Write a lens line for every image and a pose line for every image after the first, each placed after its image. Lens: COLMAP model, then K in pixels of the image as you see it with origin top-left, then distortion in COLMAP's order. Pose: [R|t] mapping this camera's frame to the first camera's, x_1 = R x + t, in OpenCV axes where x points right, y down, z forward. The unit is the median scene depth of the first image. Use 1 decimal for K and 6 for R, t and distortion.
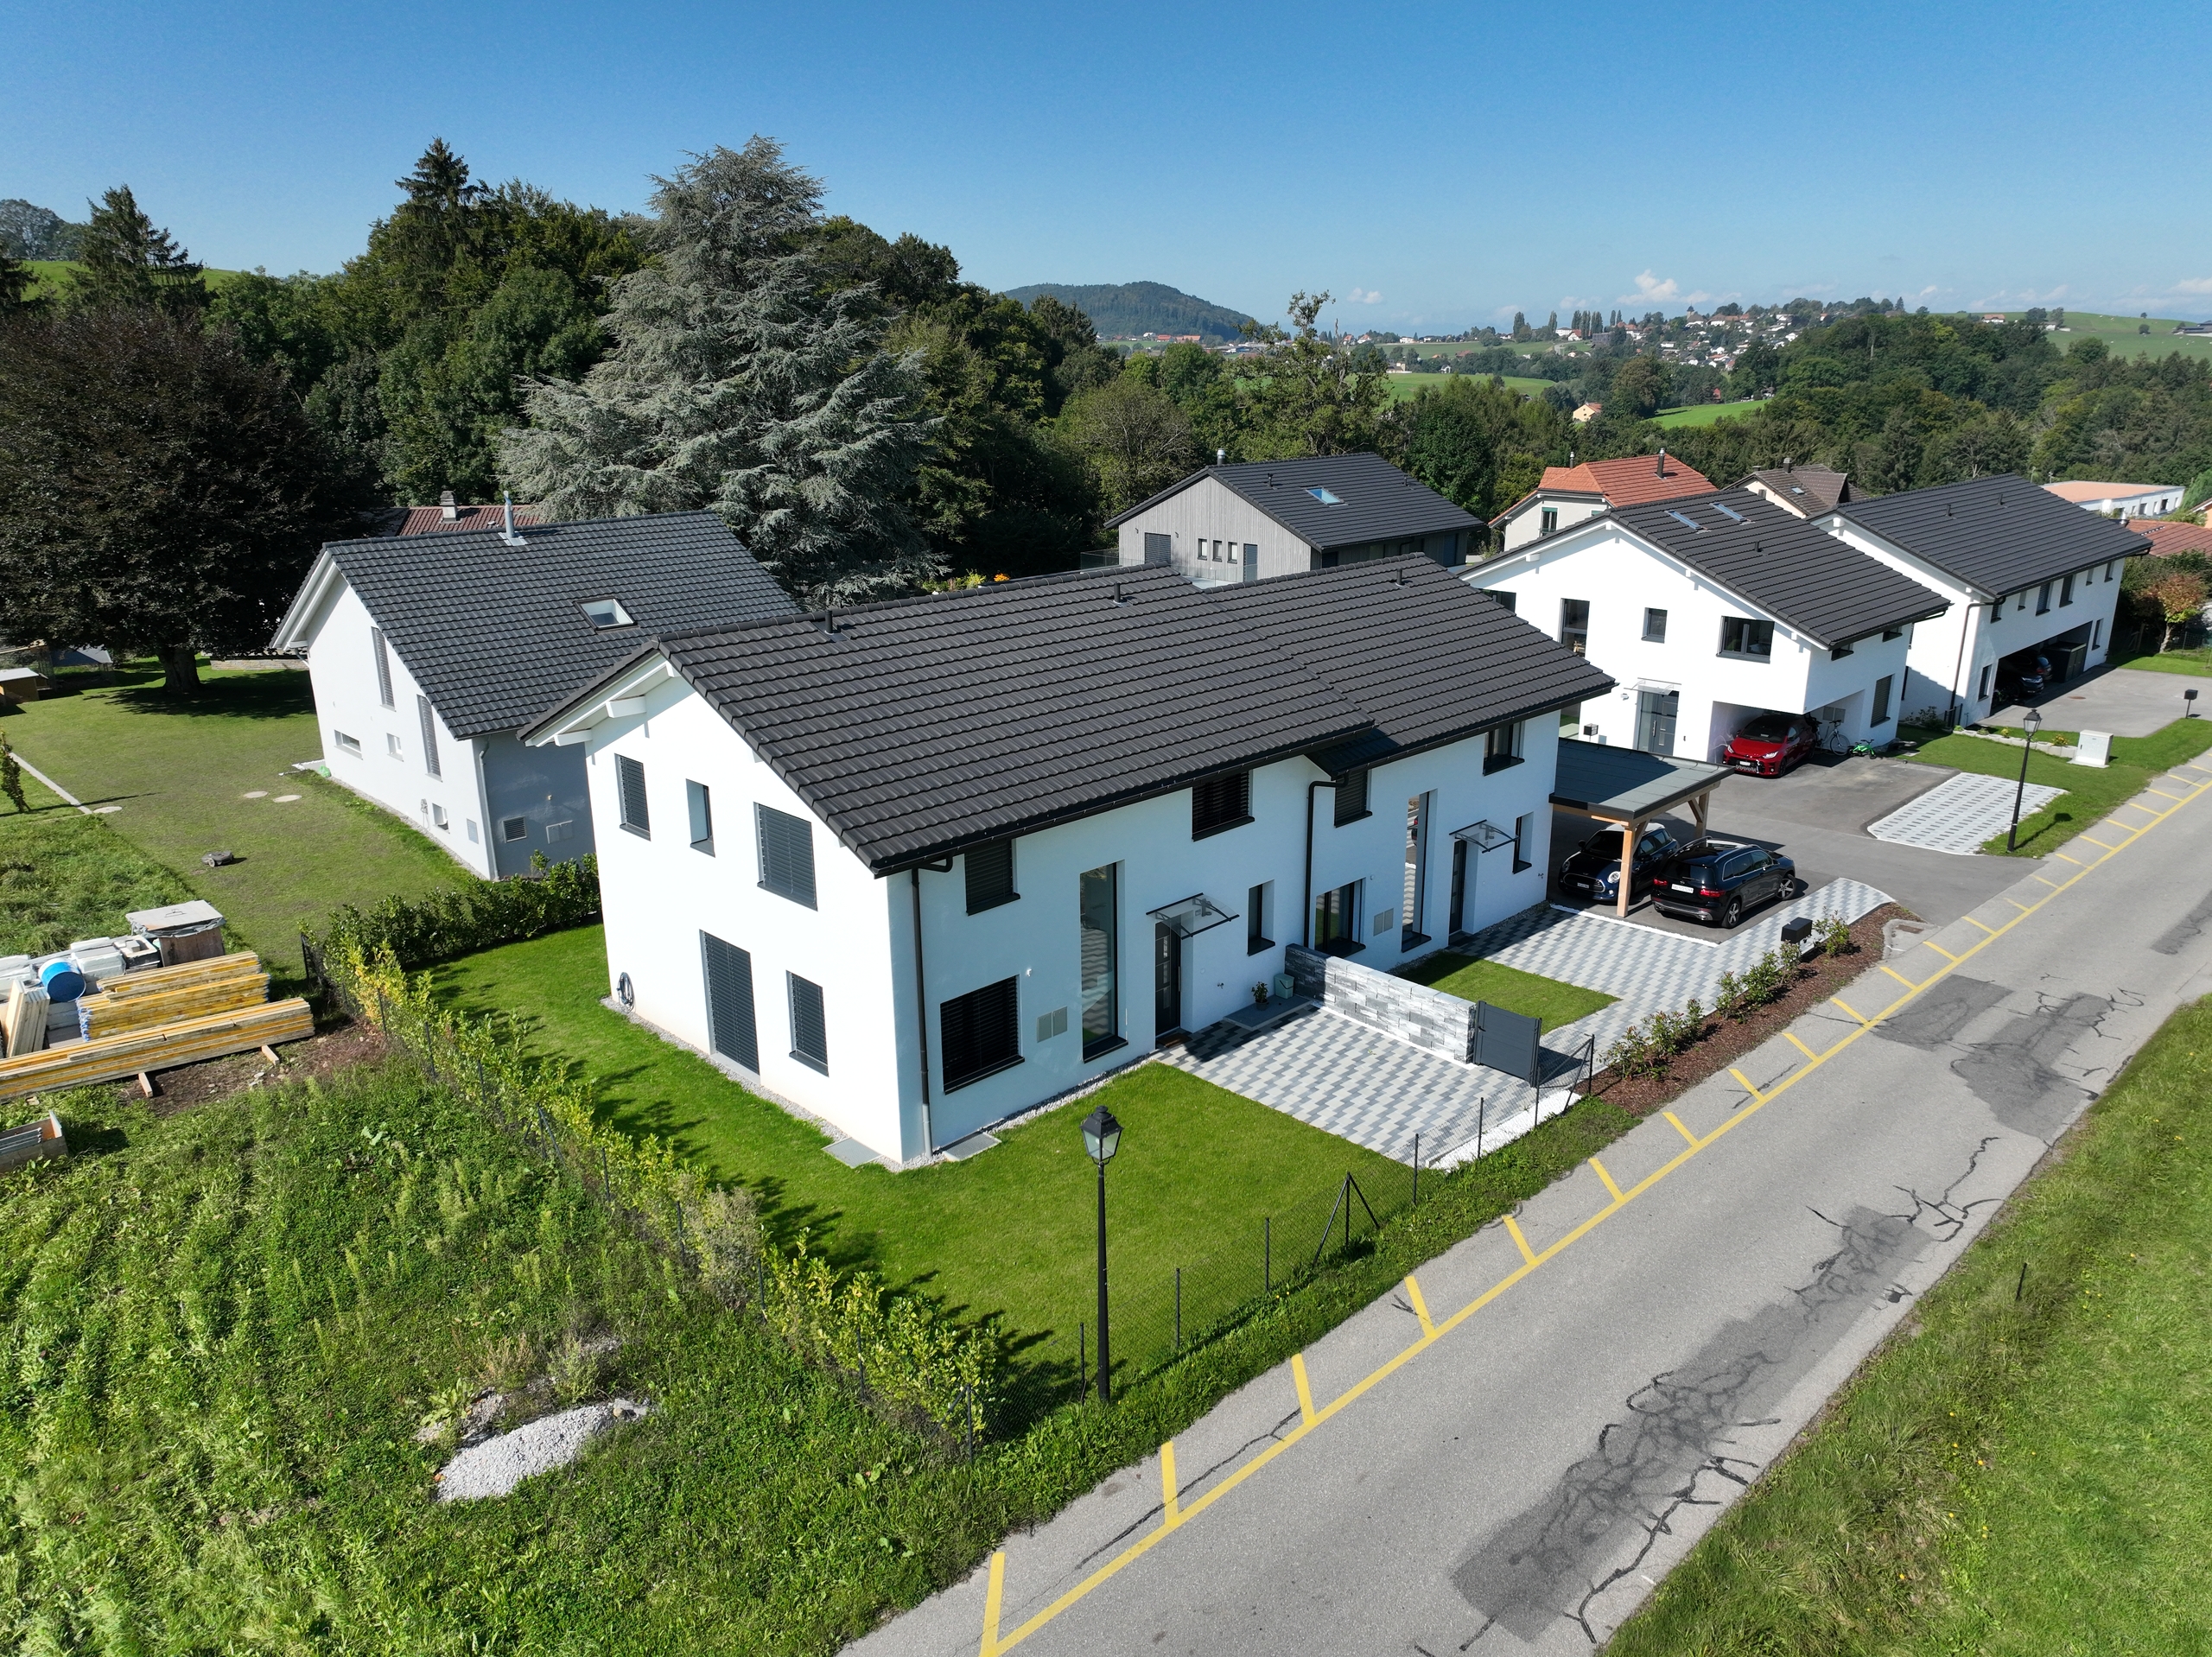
lens RADIAL K [[1542.5, 0, 1108.3], [0, 1542.5, 831.0], [0, 0, 1]] dist [-0.000127, 0.017294]
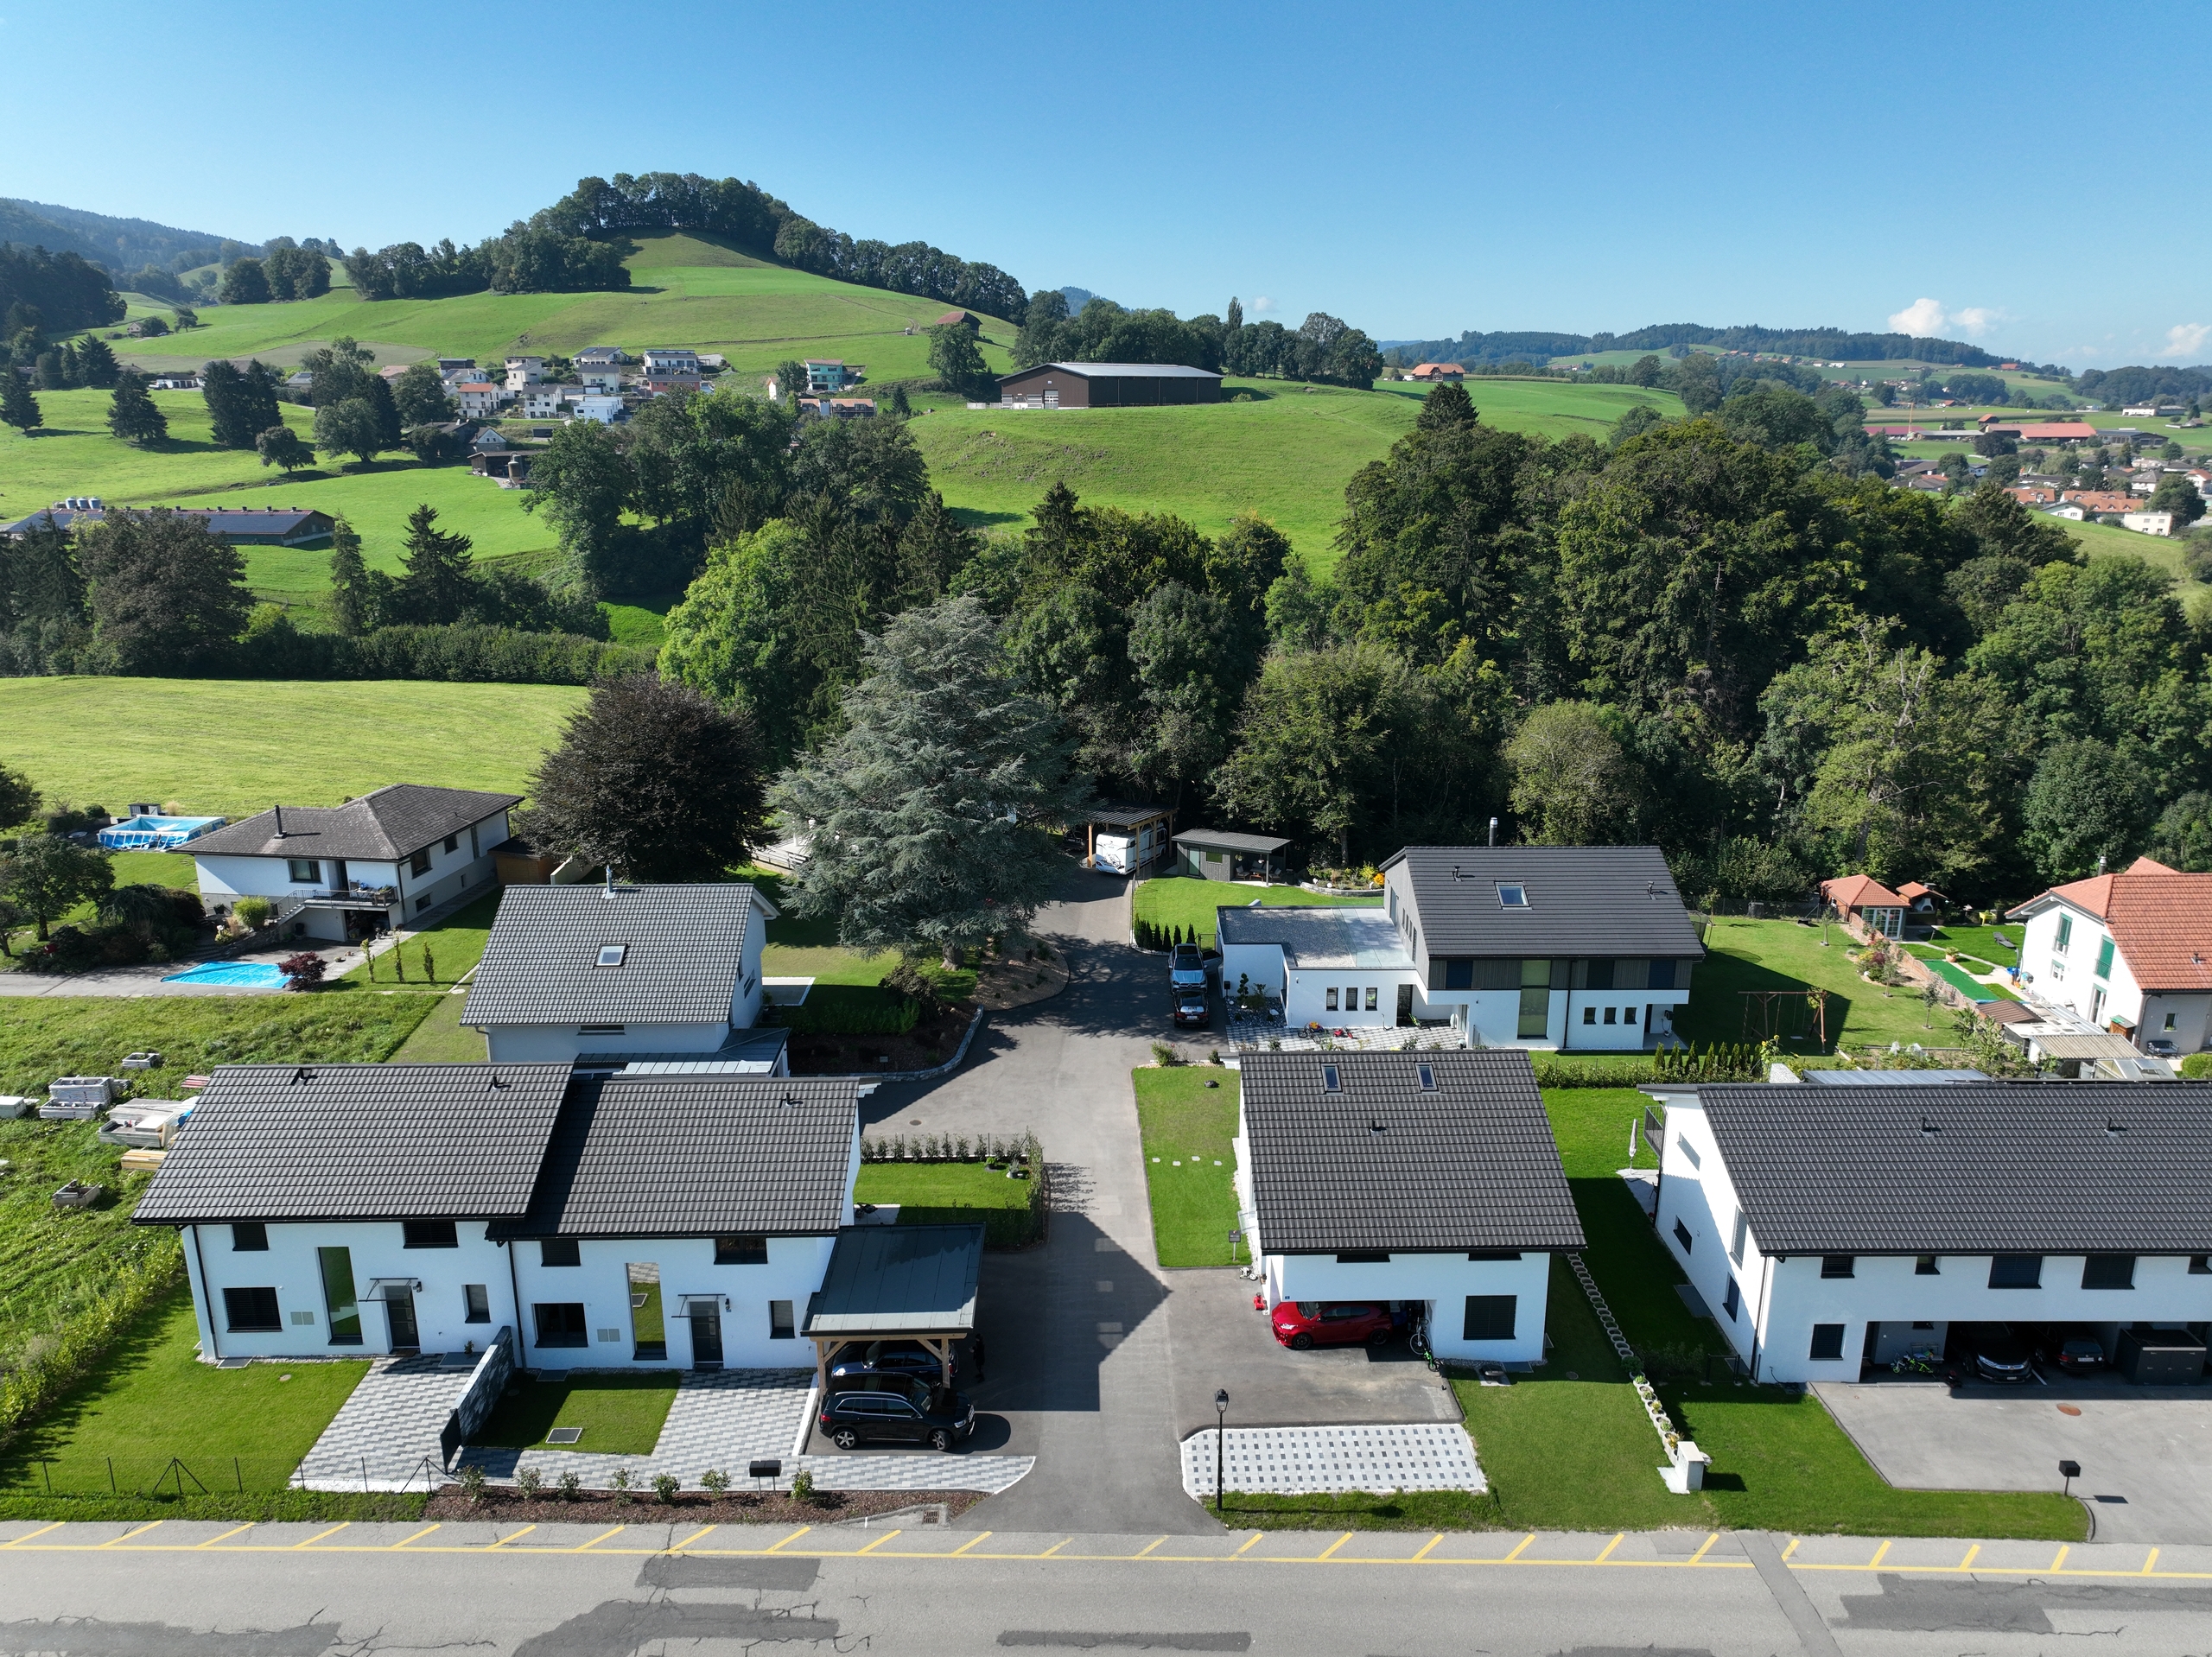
lens RADIAL K [[1542.5, 0, 1115.9], [0, 1542.5, 839.6], [0, 0, 1]] dist [-0.000127, 0.017294]
pose [[0.719566, 0.196355, -0.666085, 1.499162], [-0.208320, 0.976050, 0.062684, -0.633986], [0.662440, 0.093654, 0.743237, 0.169834]]
